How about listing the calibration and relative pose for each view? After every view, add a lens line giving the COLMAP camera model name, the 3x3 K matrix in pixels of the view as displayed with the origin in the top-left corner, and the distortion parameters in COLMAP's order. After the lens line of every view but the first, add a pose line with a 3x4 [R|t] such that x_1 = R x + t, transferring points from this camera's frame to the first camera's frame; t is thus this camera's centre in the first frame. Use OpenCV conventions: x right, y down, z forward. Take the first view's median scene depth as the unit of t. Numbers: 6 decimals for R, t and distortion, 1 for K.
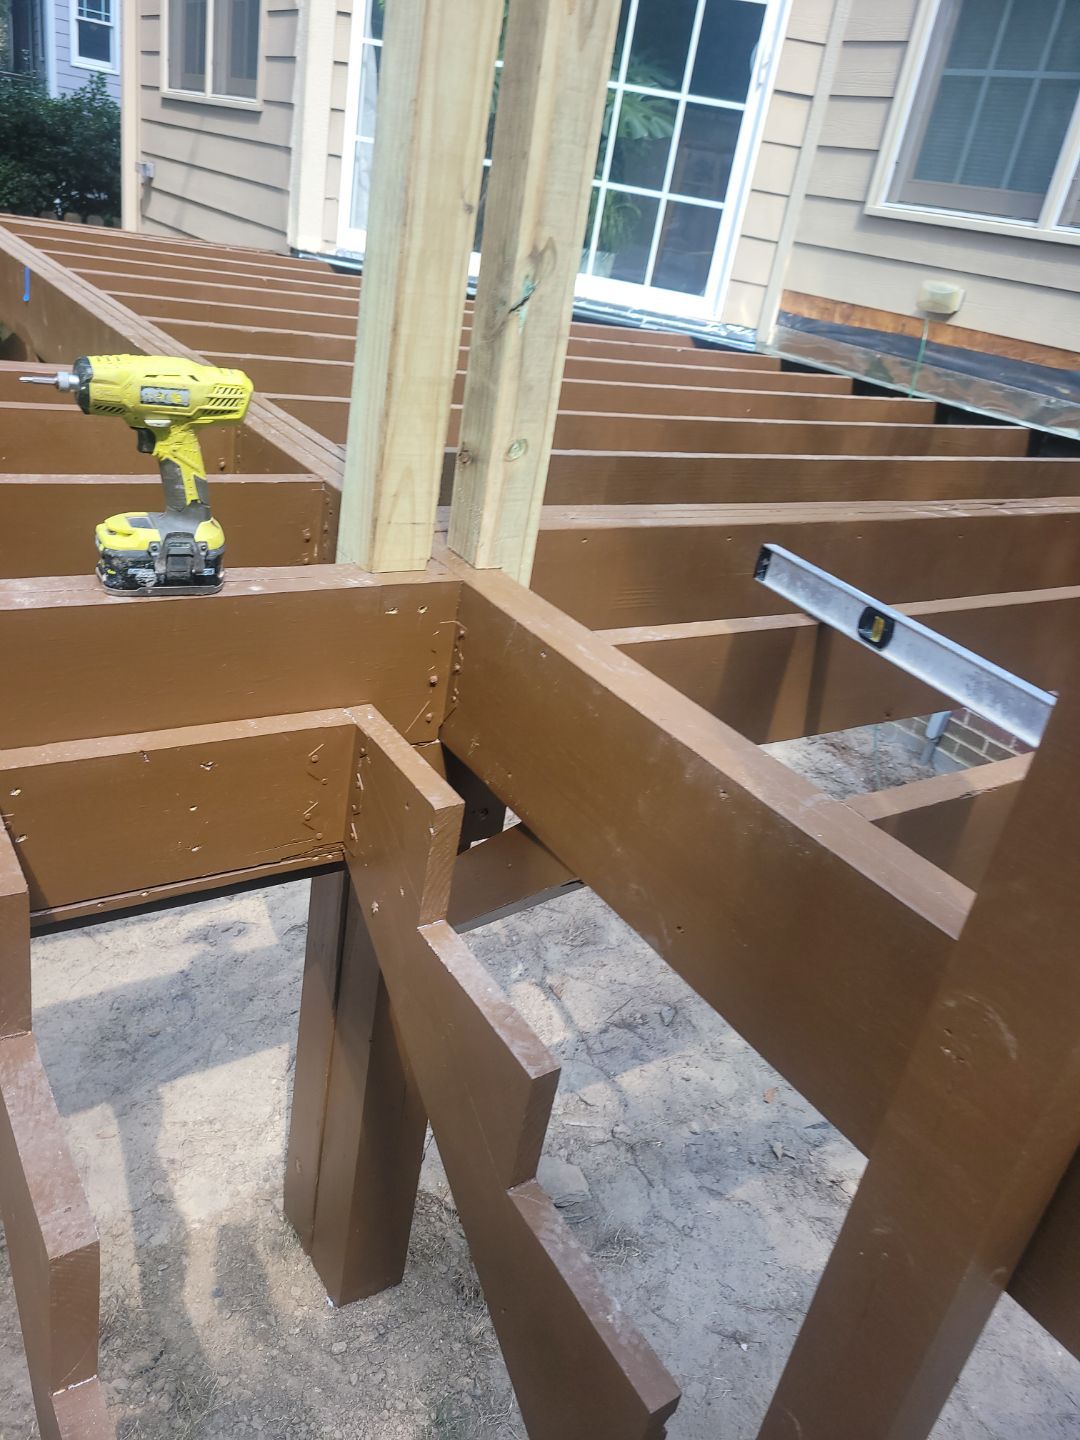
lens RADIAL K [[1099.1, 0, 503.4], [0, 1099.1, 750.6], [0, 0, 1]] dist [0.064013, -0.038891]
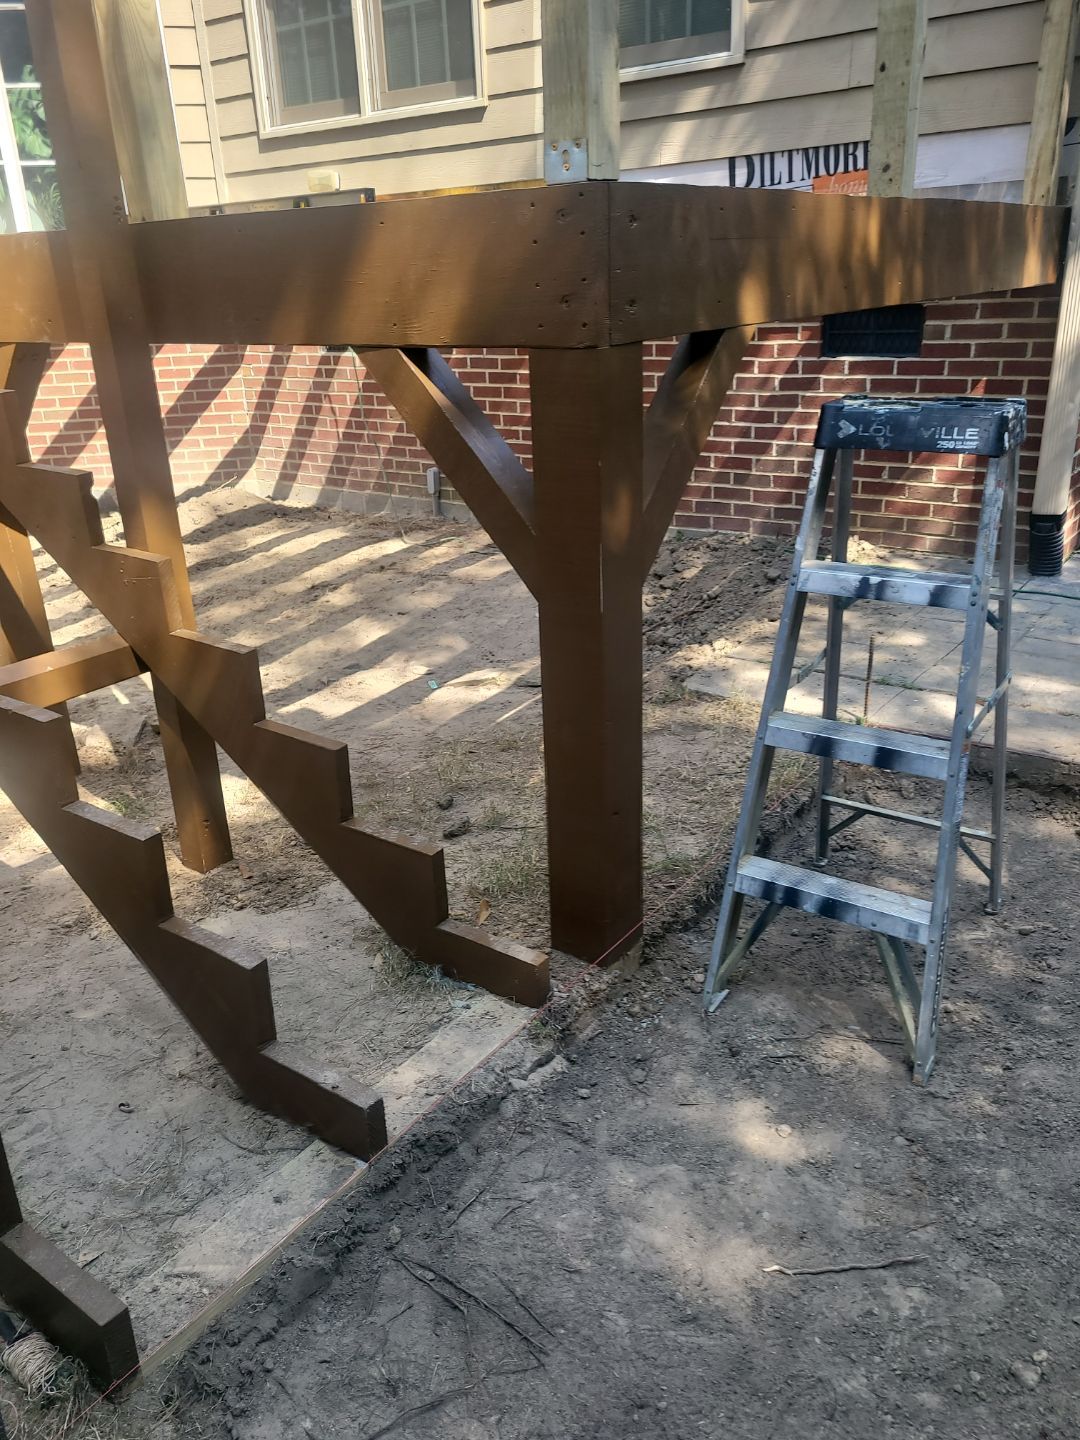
lens RADIAL K [[1099.1, 0, 538.9], [0, 1099.1, 746.4], [0, 0, 1]] dist [0.064013, -0.038891]
pose [[0.914833, -0.313955, 0.253994, 0.191060], [0.325745, 0.945446, -0.004625, 1.131815], [-0.238686, 0.086968, 0.967195, -1.102242]]
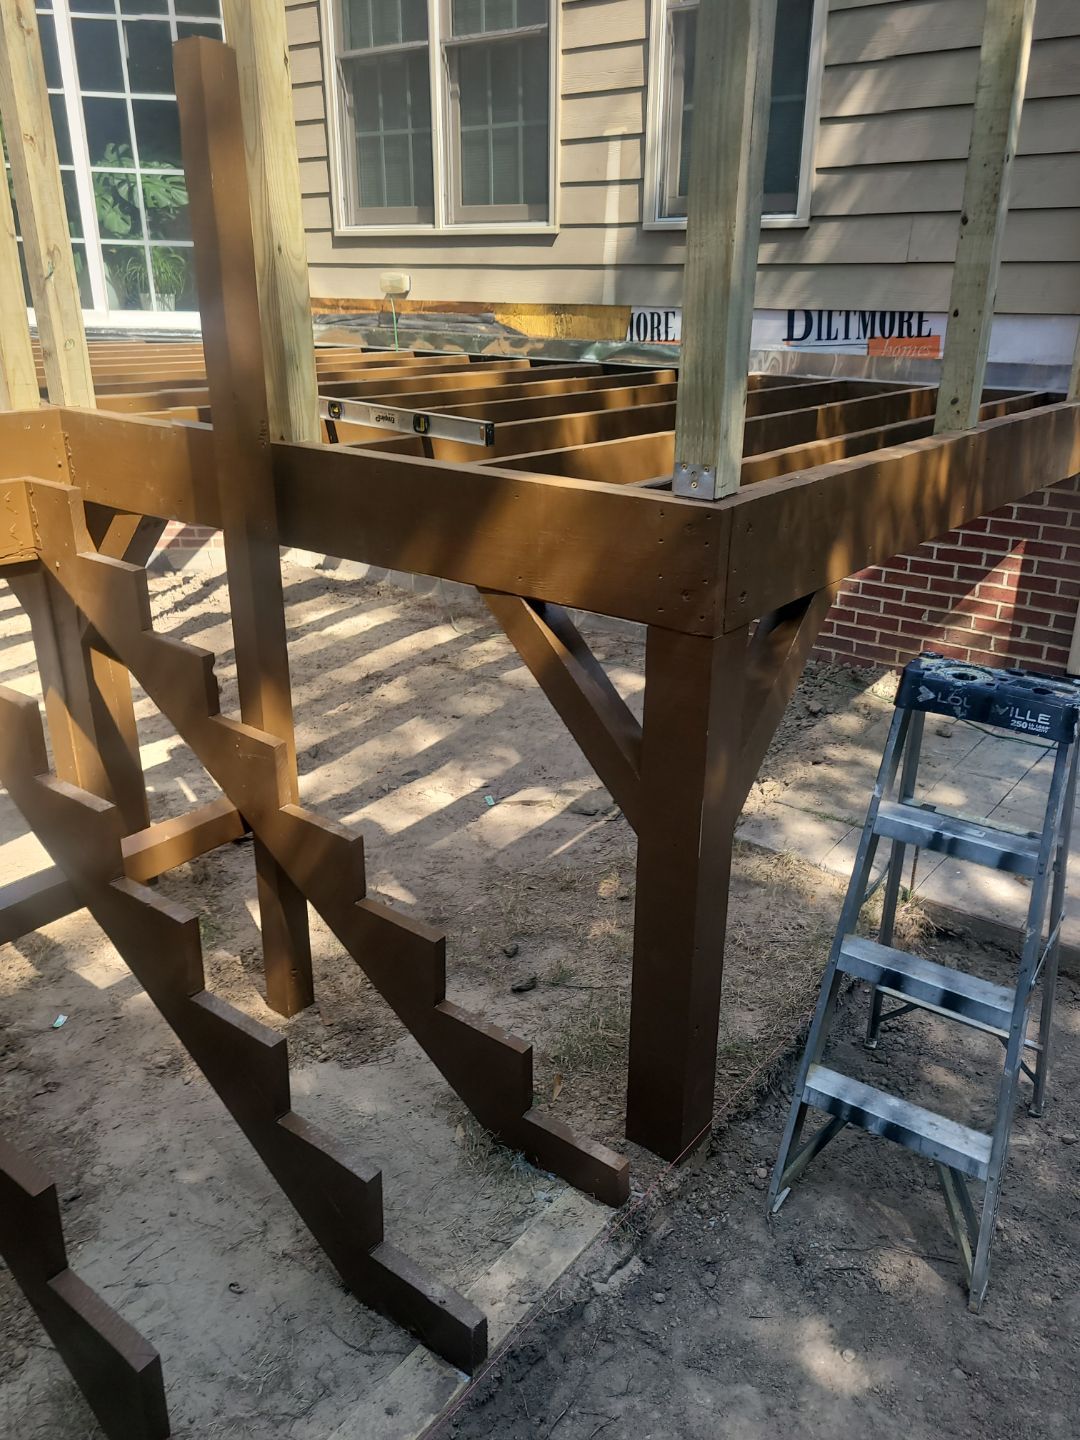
lens RADIAL K [[1099.1, 0, 531.8], [0, 1099.1, 715.8], [0, 0, 1]] dist [0.064013, -0.038891]
pose [[0.929988, -0.260178, 0.259672, 0.099122], [0.277303, 0.960283, -0.030976, 0.747249], [-0.241299, 0.100815, 0.965200, -1.244663]]
